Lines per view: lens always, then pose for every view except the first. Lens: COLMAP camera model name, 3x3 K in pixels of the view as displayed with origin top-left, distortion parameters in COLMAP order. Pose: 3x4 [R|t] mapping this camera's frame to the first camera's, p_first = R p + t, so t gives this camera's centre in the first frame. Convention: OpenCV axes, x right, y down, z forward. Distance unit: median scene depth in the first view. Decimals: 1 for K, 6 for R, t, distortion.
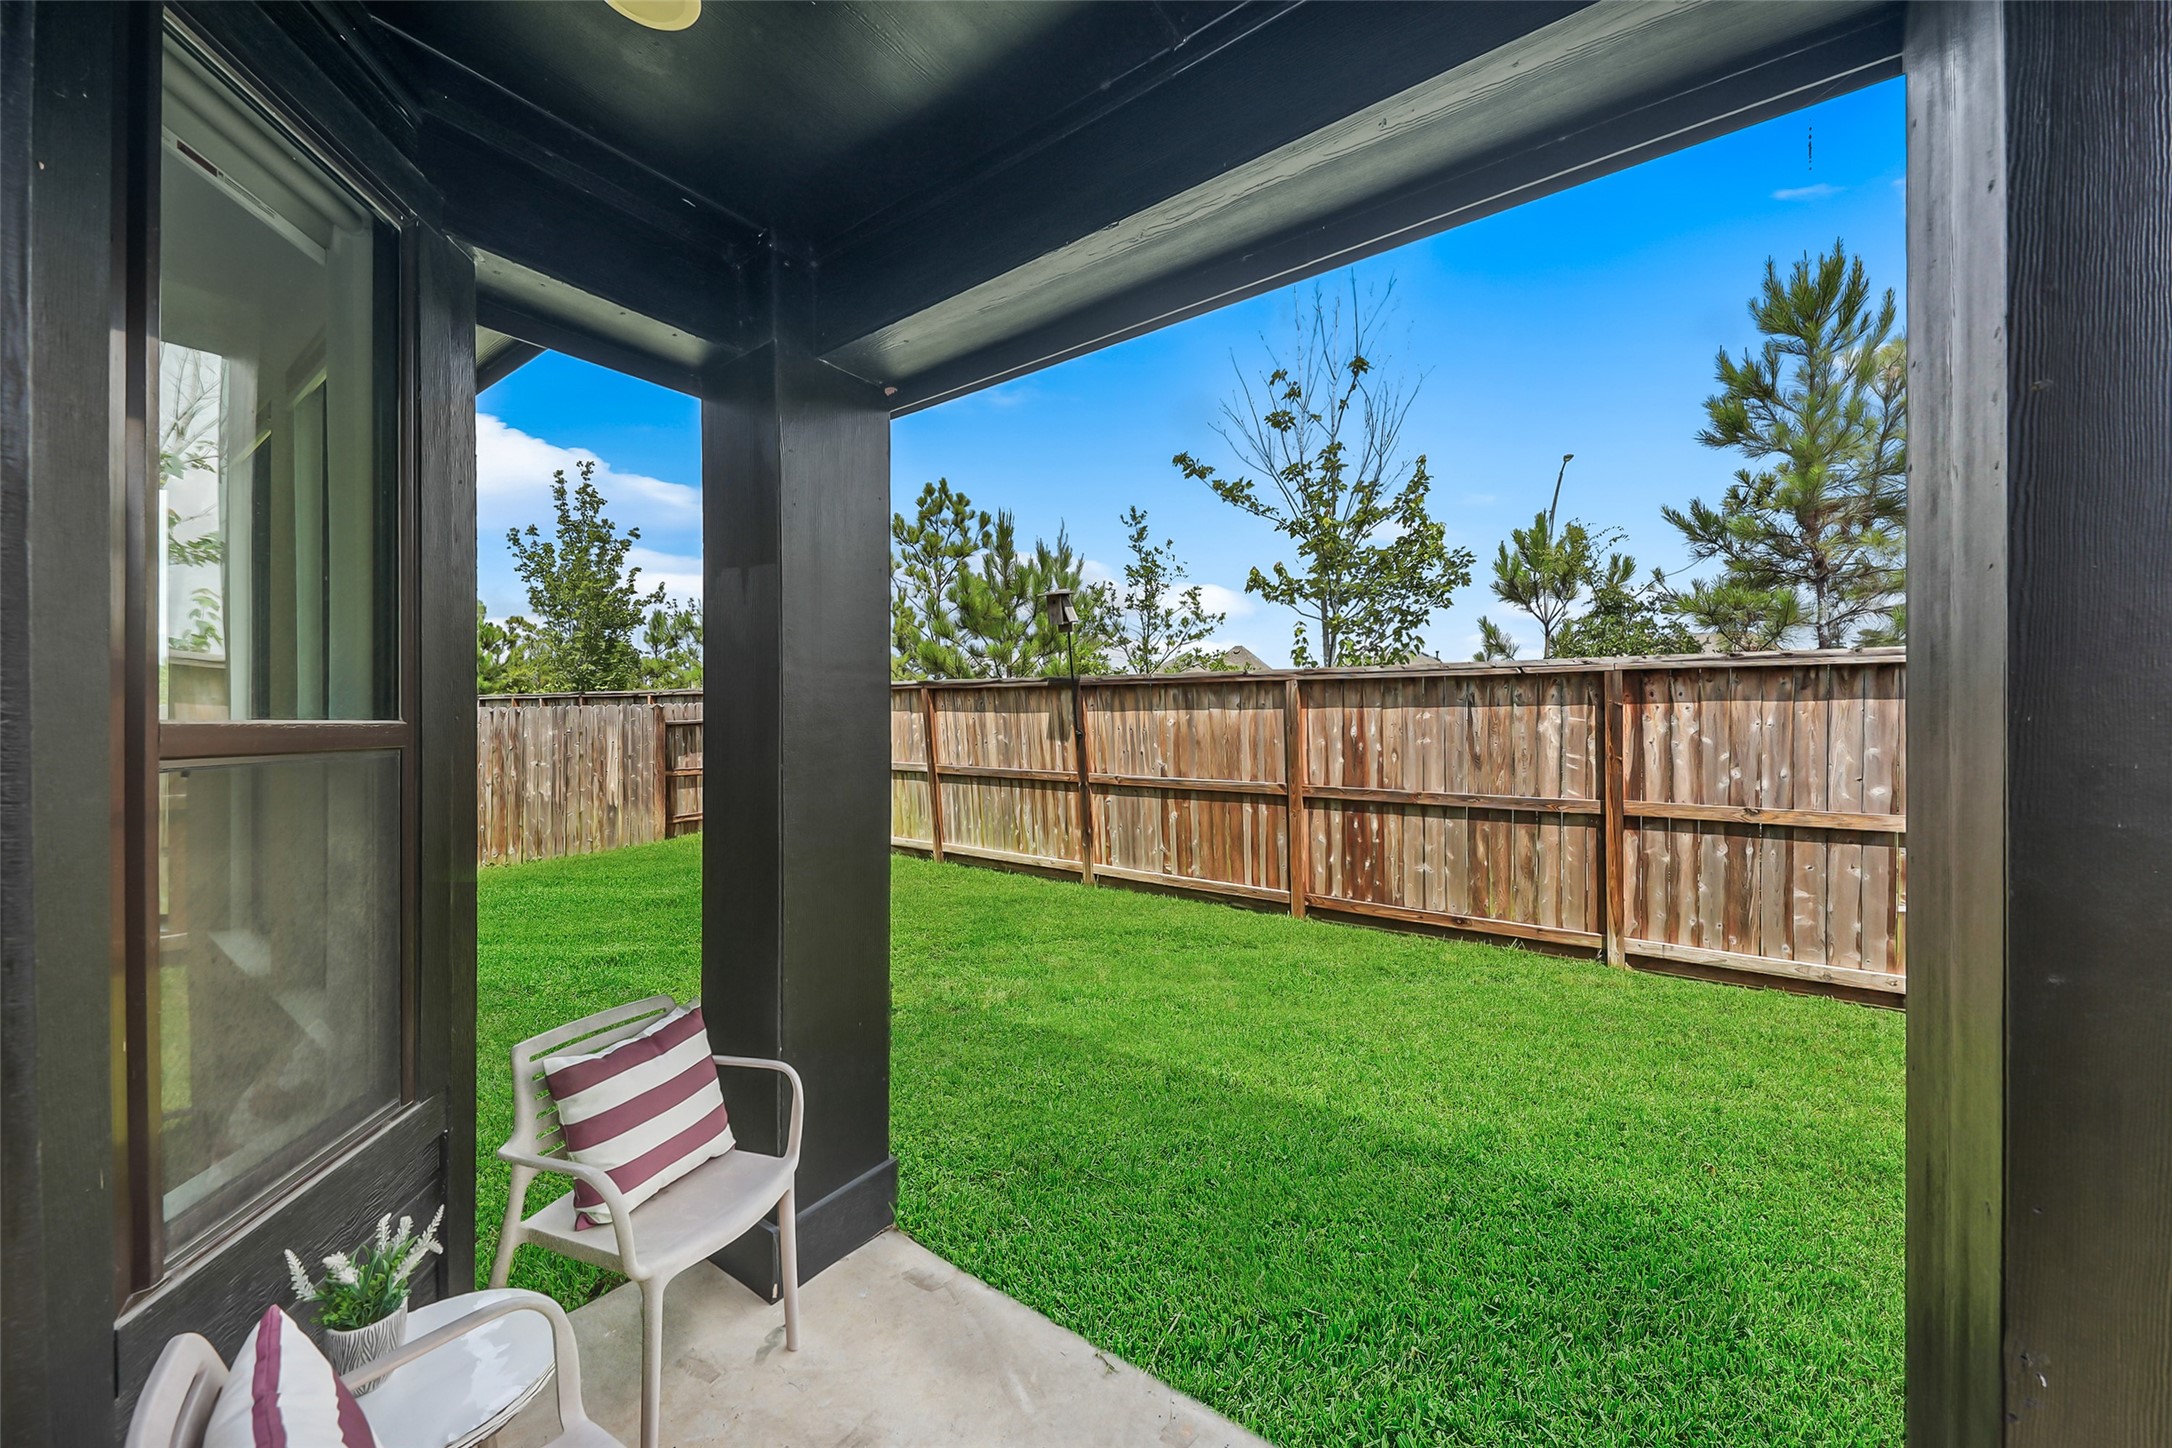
lens RADIAL K [[787.1, 0, 1072.9], [0, 787.1, 718.5], [0, 0, 1]] dist [0.000048, 0.000060]
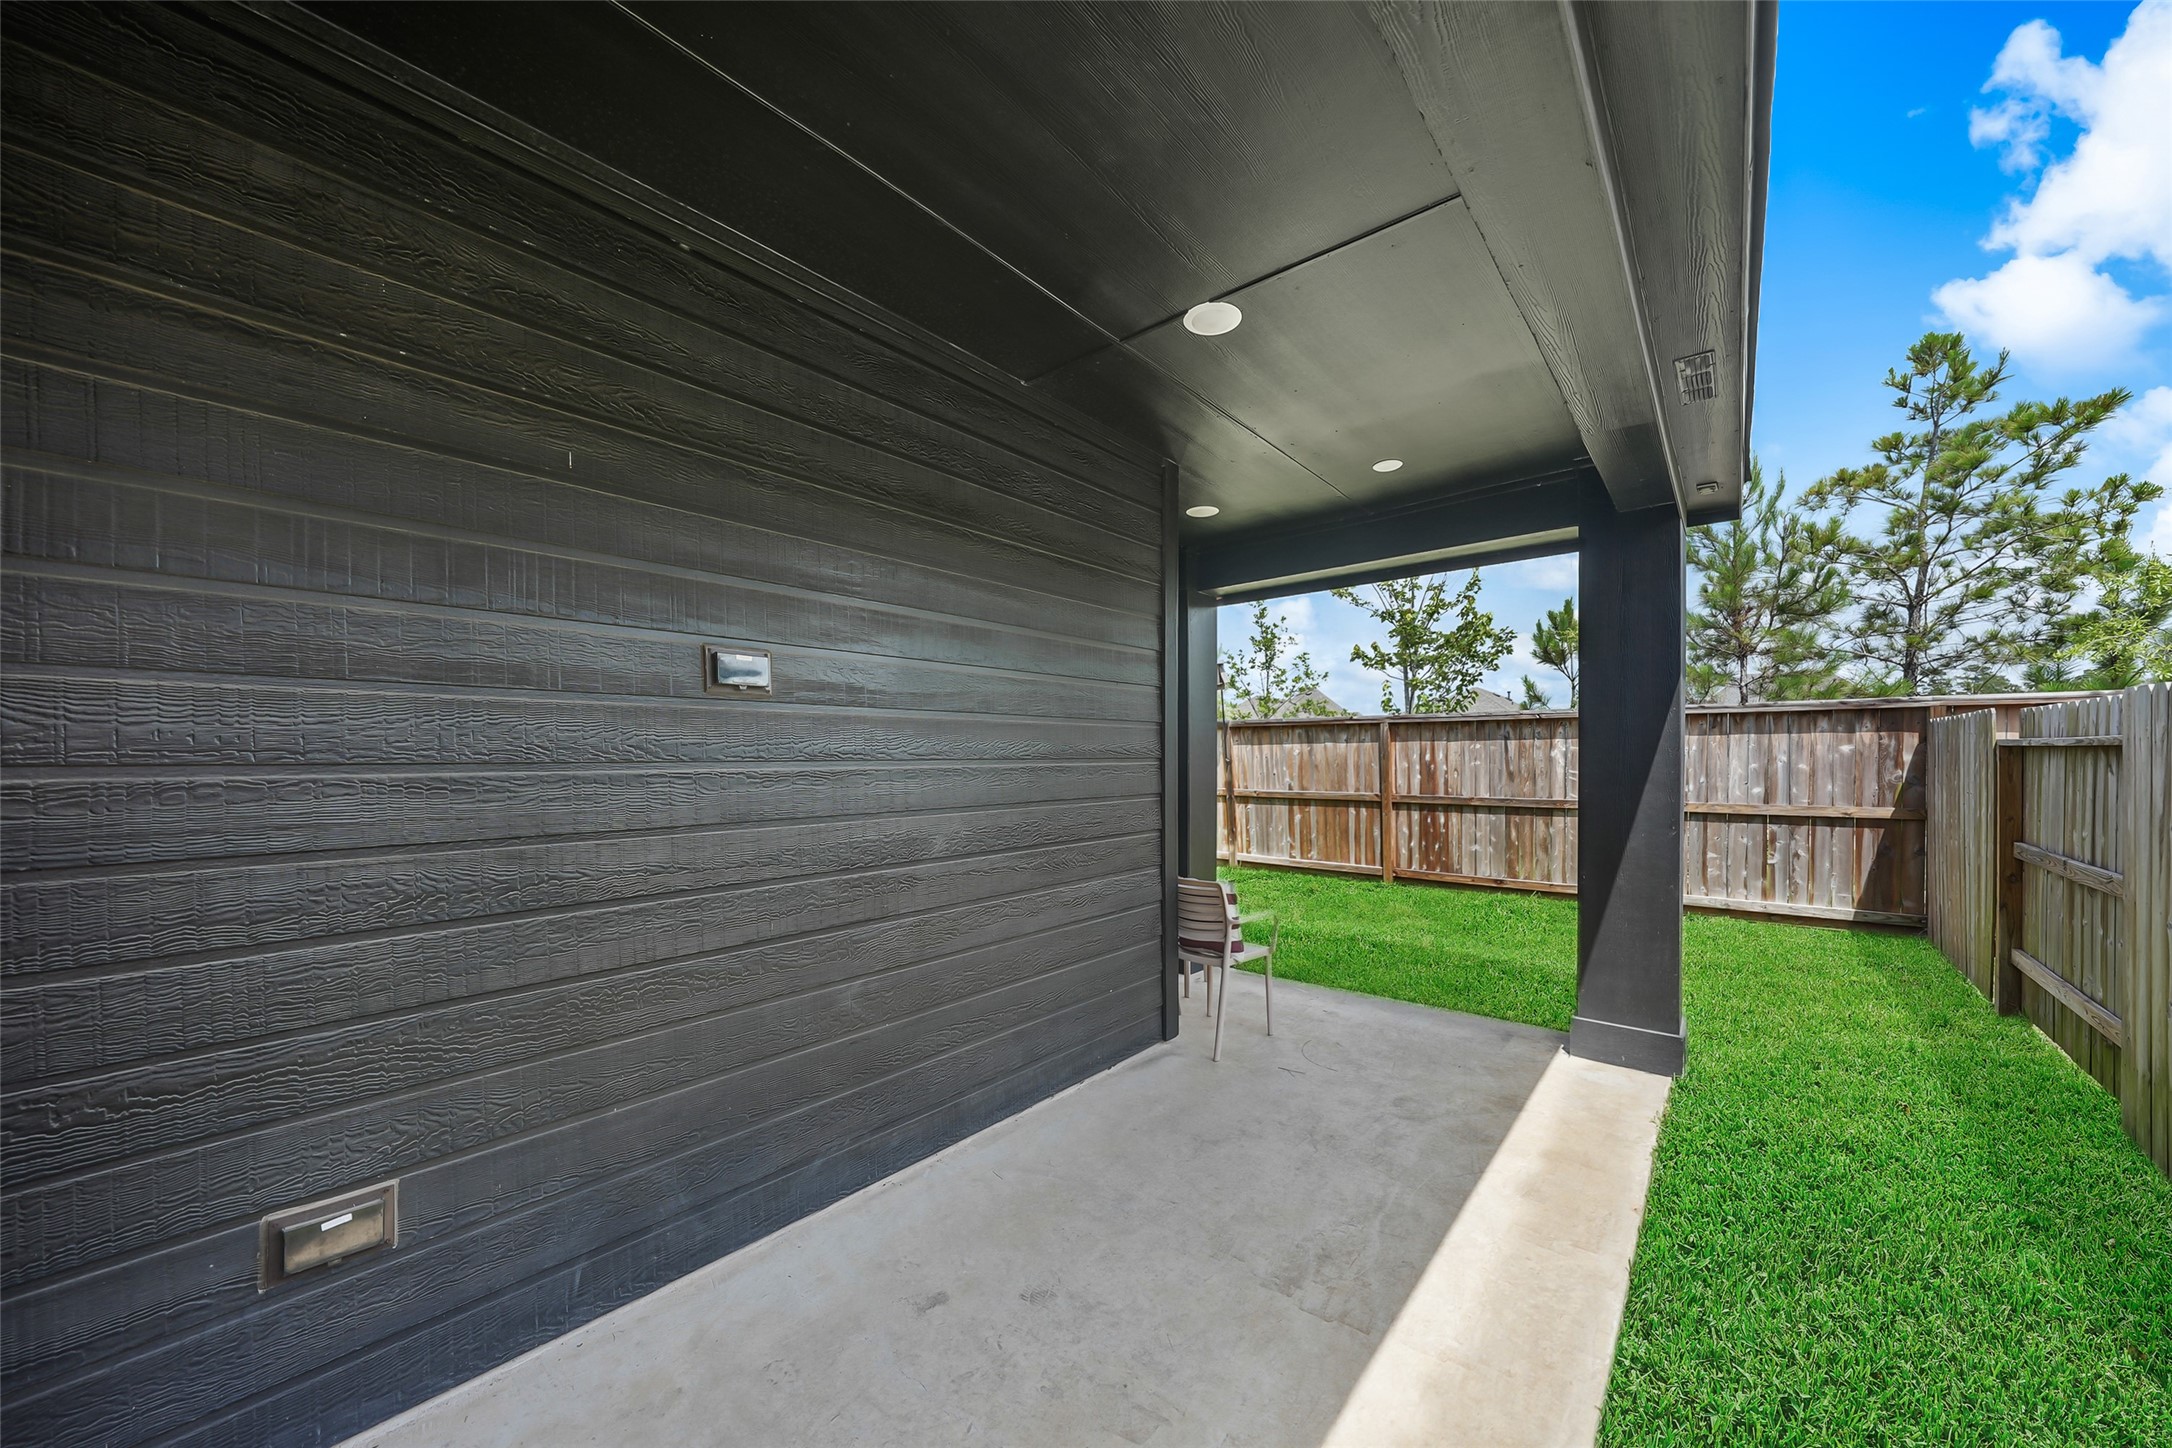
lens RADIAL K [[787.1, 0, 1083.7], [0, 787.1, 760.1], [0, 0, 1]] dist [0.000048, 0.000060]
pose [[0.997977, 0.000847, -0.063566, -0.172995], [-0.000829, 1.000000, 0.000309, 0.019141], [0.063566, -0.000255, 0.997978, -0.461710]]
